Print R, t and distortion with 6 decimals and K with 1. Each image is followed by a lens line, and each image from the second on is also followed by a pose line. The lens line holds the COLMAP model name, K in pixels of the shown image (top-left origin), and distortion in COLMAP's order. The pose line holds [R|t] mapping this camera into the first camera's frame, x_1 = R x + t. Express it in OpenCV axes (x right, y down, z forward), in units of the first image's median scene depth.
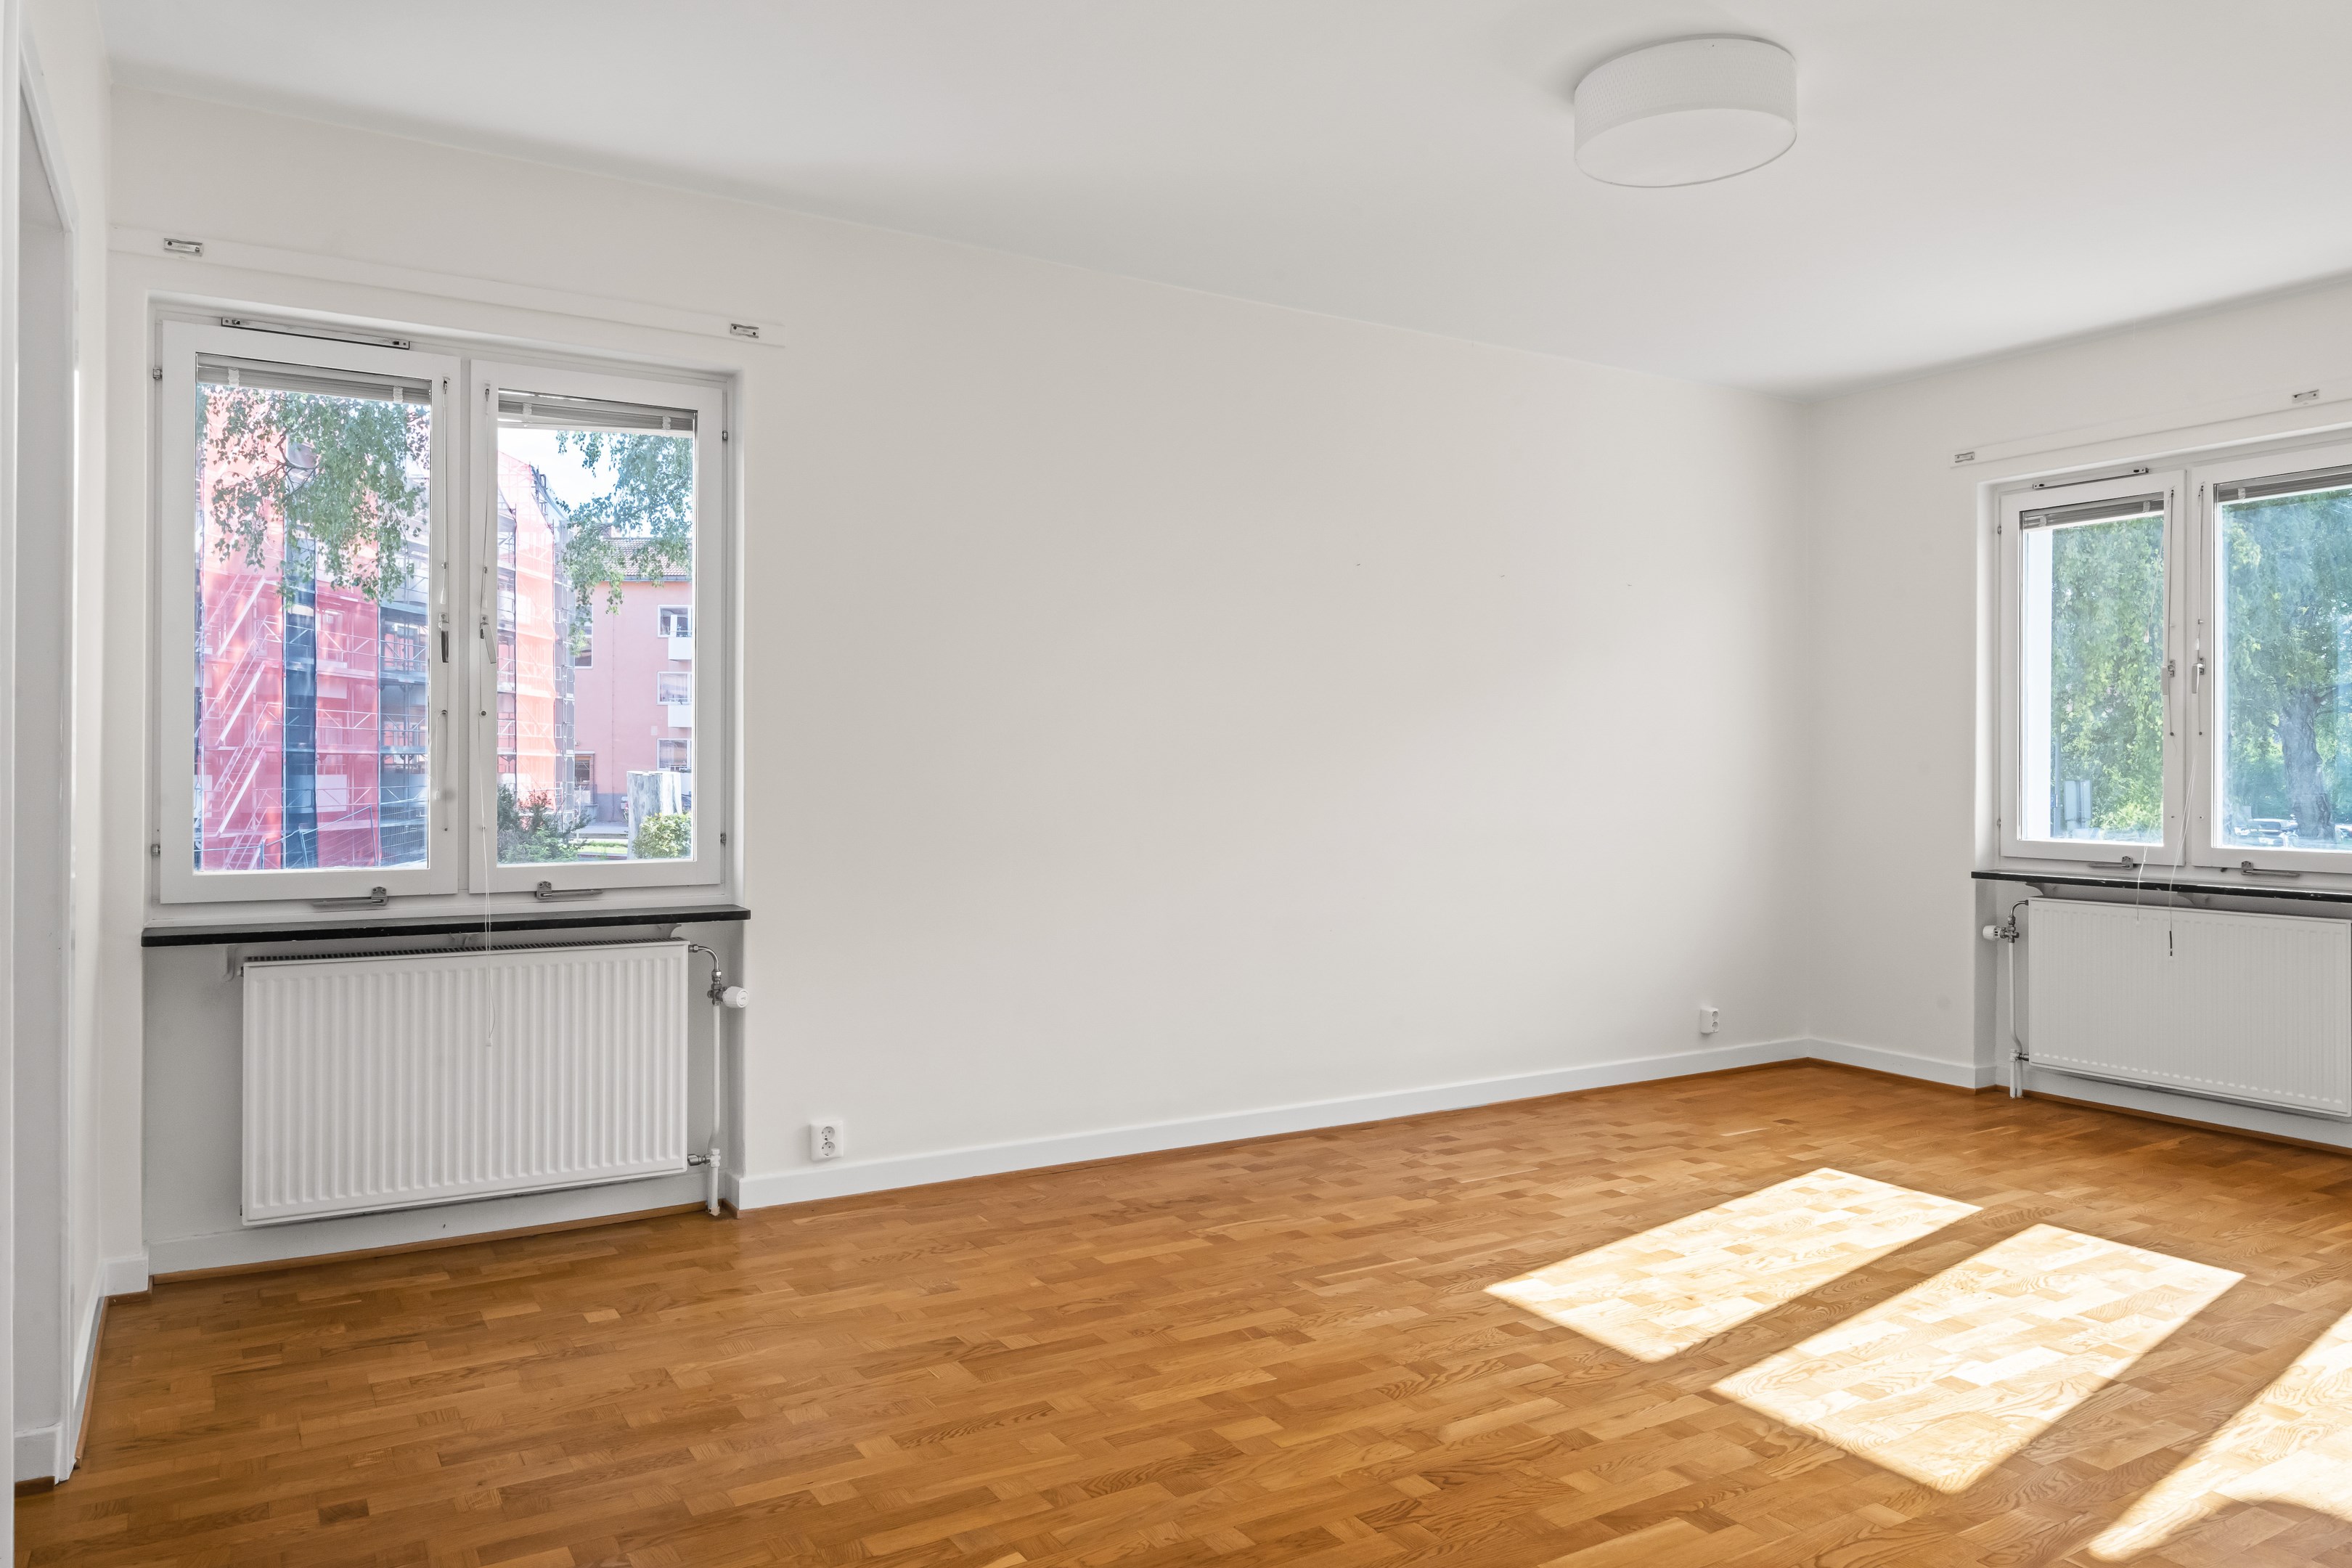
lens RADIAL K [[1618.0, 0, 1179.9], [0, 1618.0, 775.5], [0, 0, 1]] dist [0.021661, 0.000138]
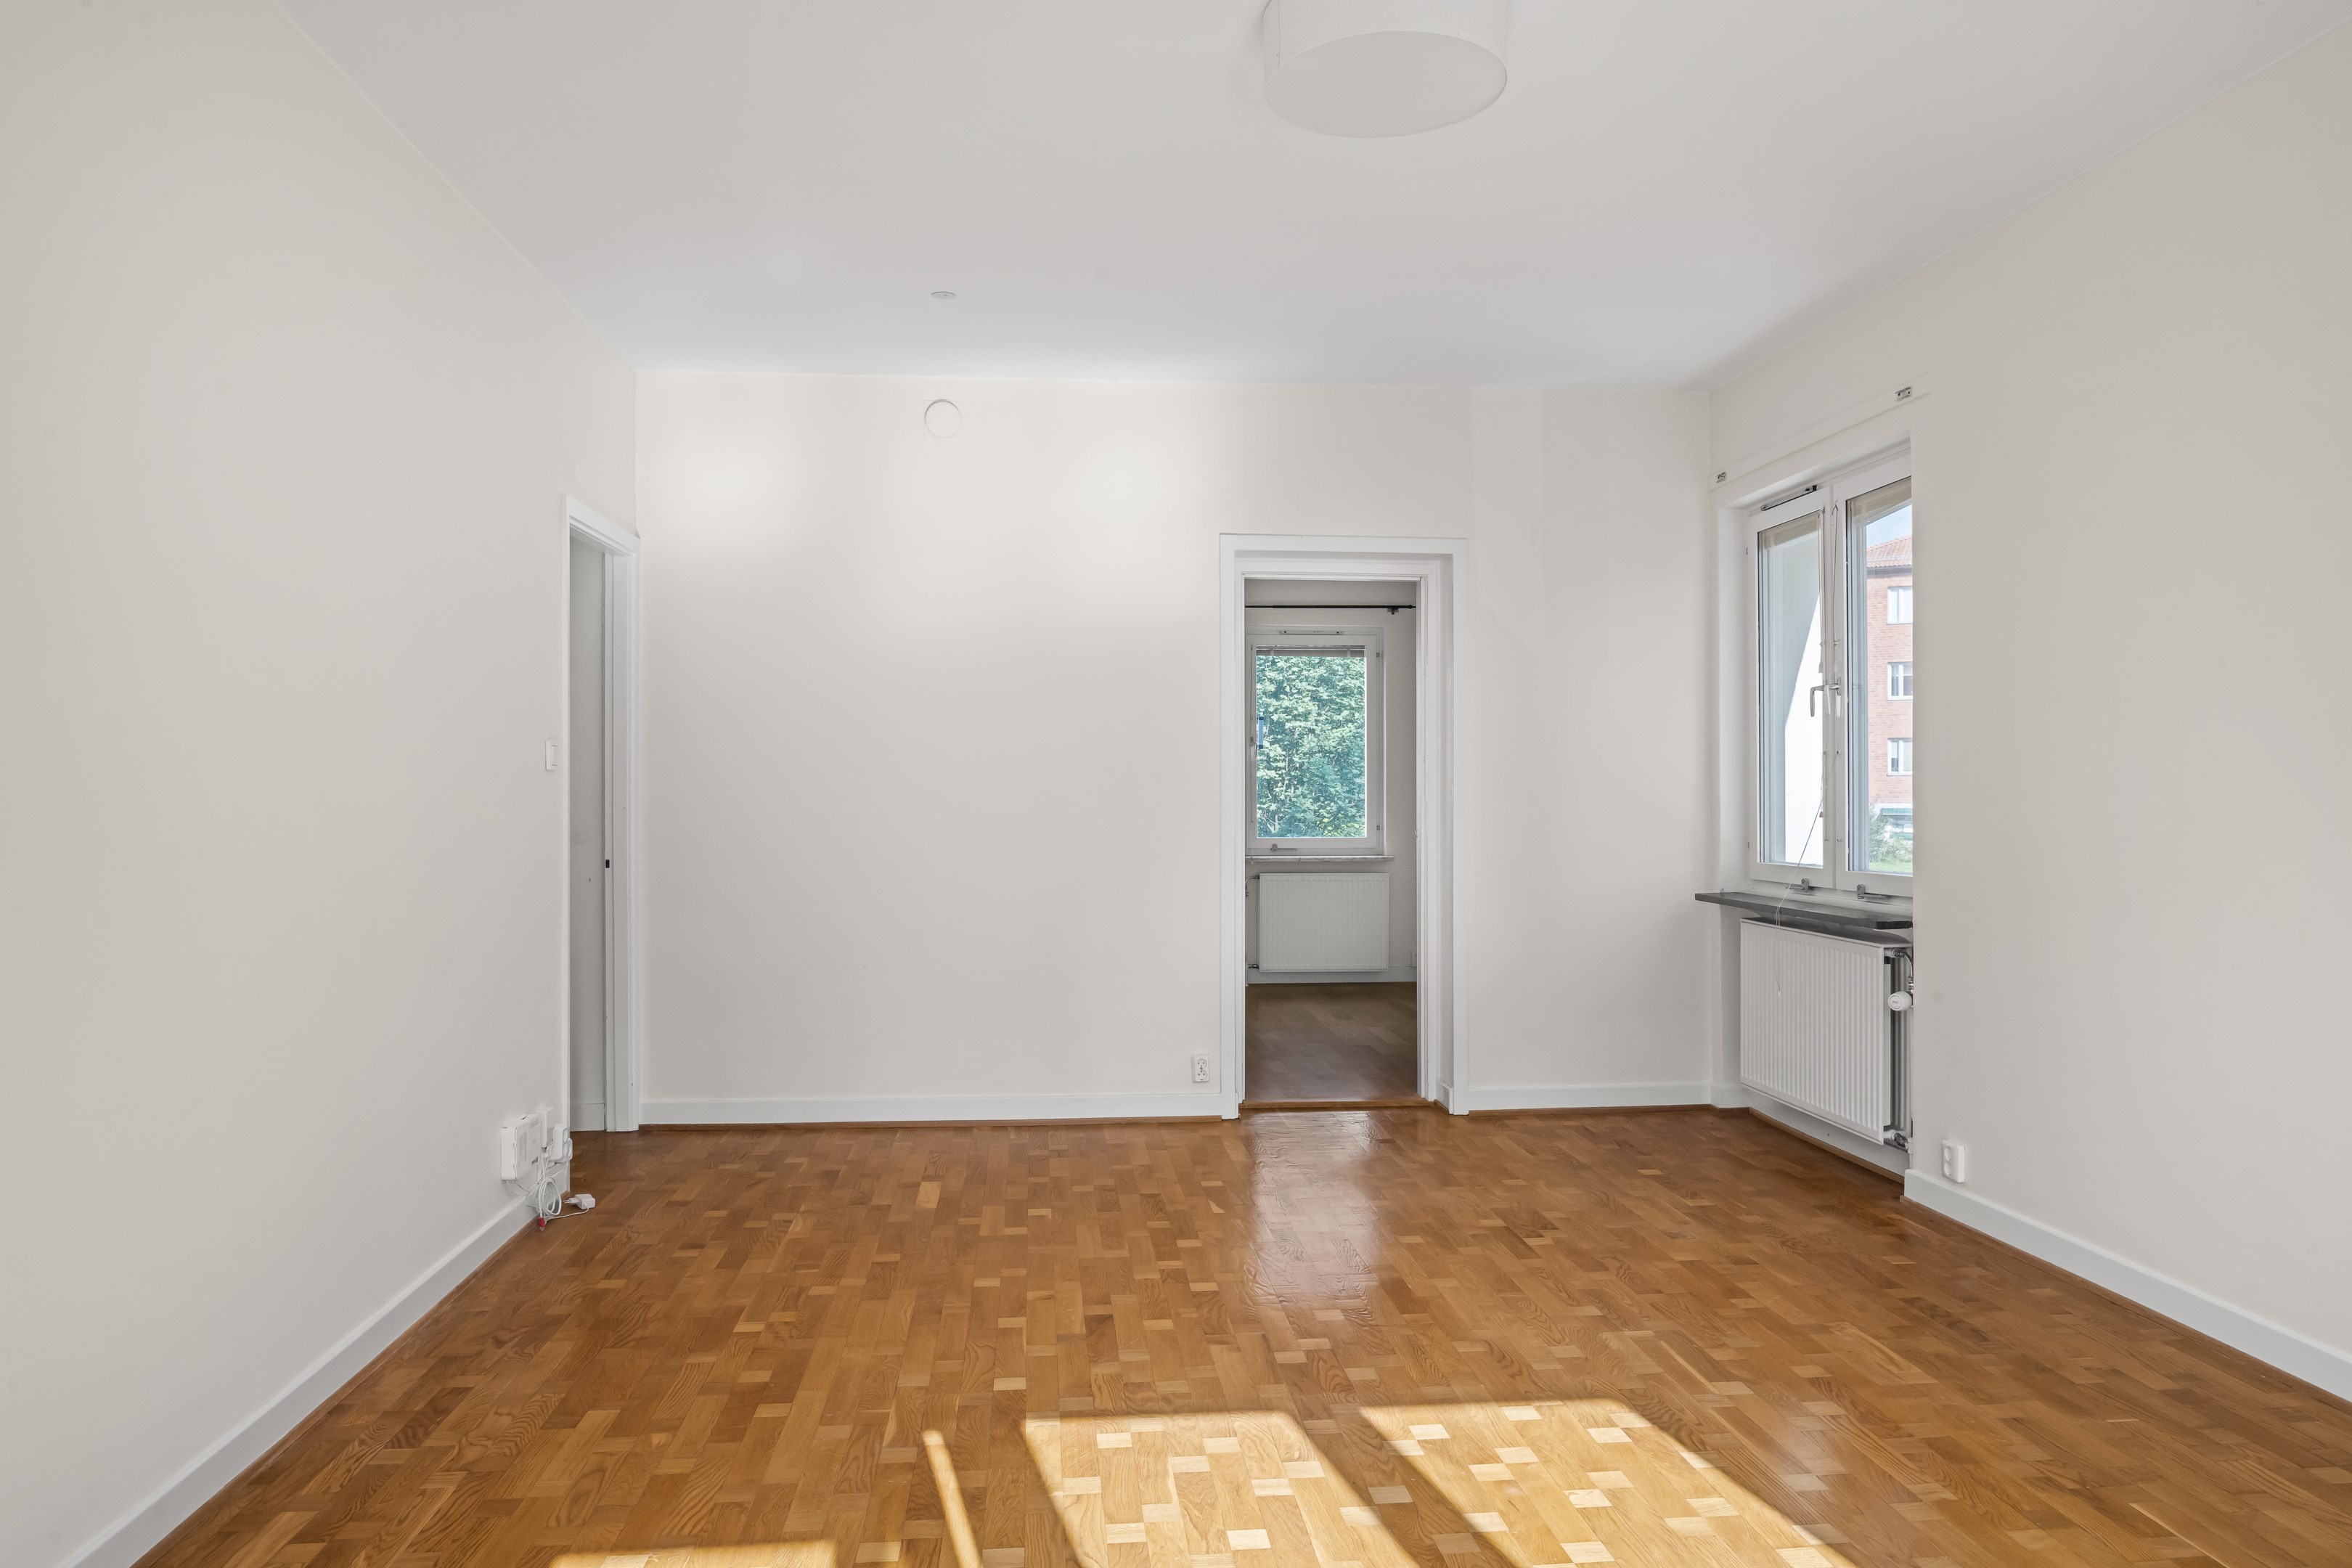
lens RADIAL K [[1649.9, 0, 1176.0], [0, 1649.9, 784.0], [0, 0, 1]] dist [0.001271, 0.000499]
pose [[-0.432612, -0.003059, -0.901575, 0.923513], [-0.011357, 0.999933, 0.002056, -0.008266], [0.901509, 0.011128, -0.432618, 1.002678]]
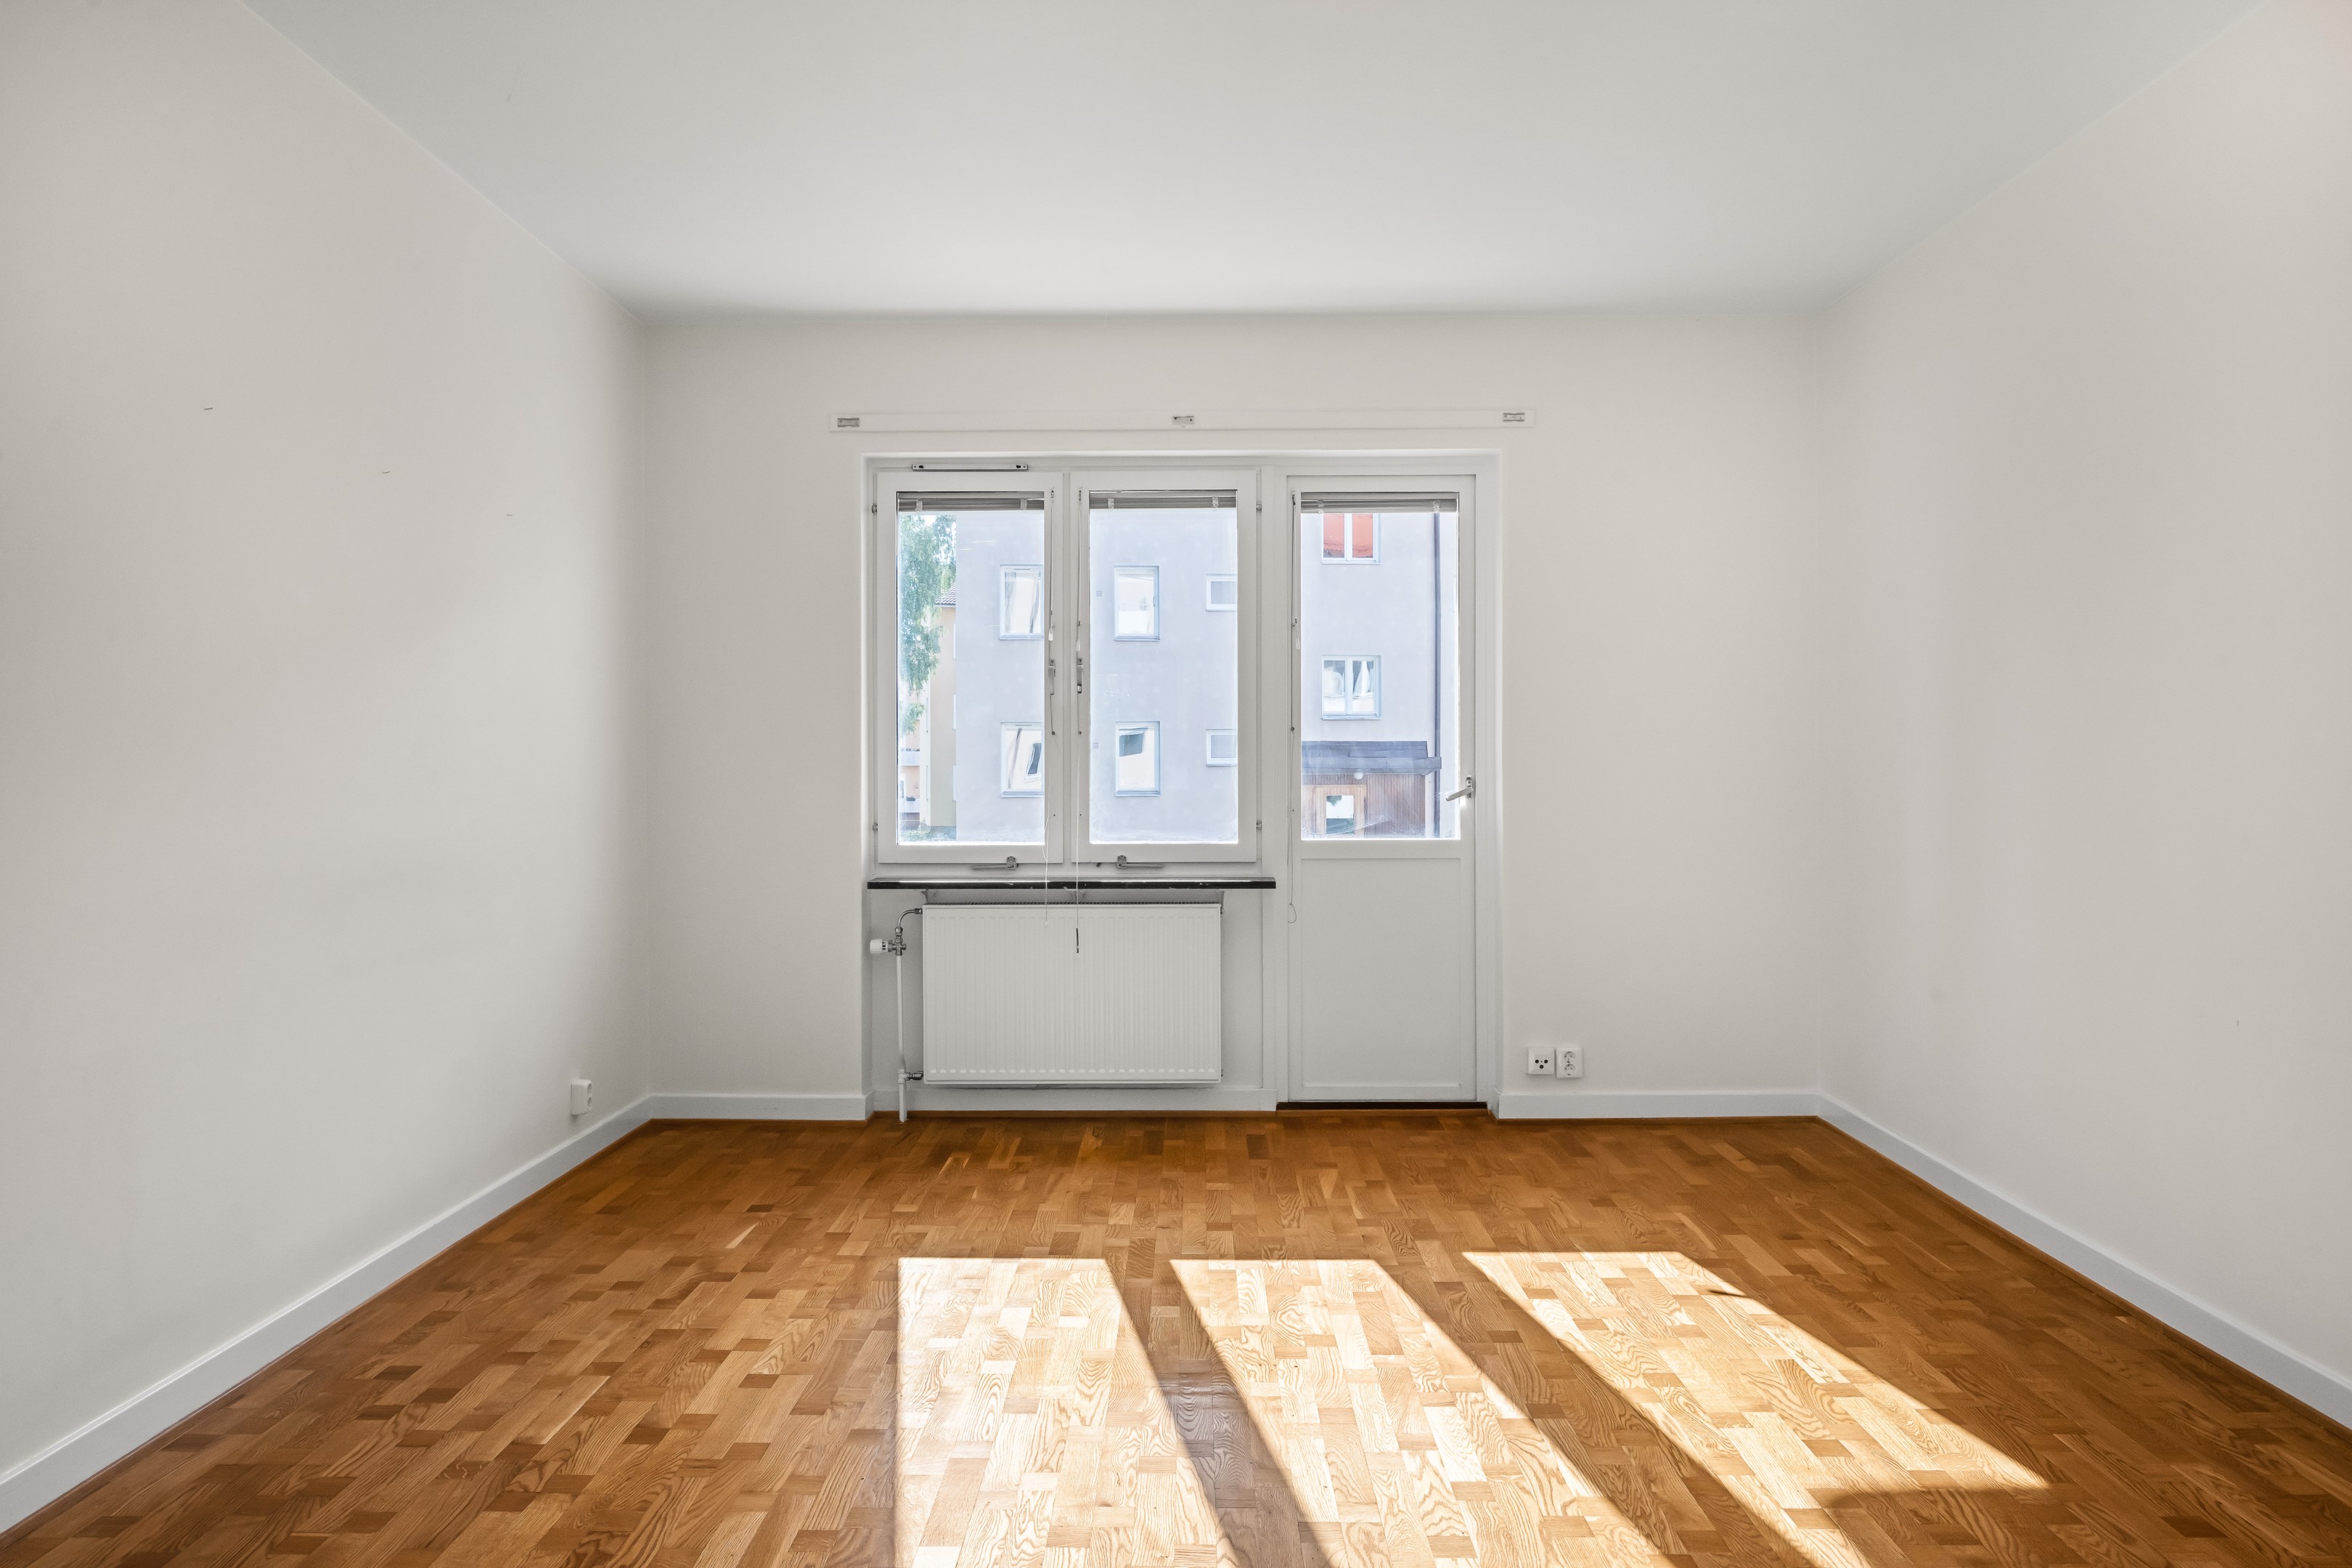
lens RADIAL K [[1557.9, 0, 1172.4], [0, 1557.9, 796.9], [0, 0, 1]] dist [0.002968, 0.001283]
pose [[0.526339, -0.017700, 0.850090, -0.202822], [0.008592, 0.999843, 0.015498, -0.000433], [-0.850231, -0.000853, 0.526409, 0.500716]]
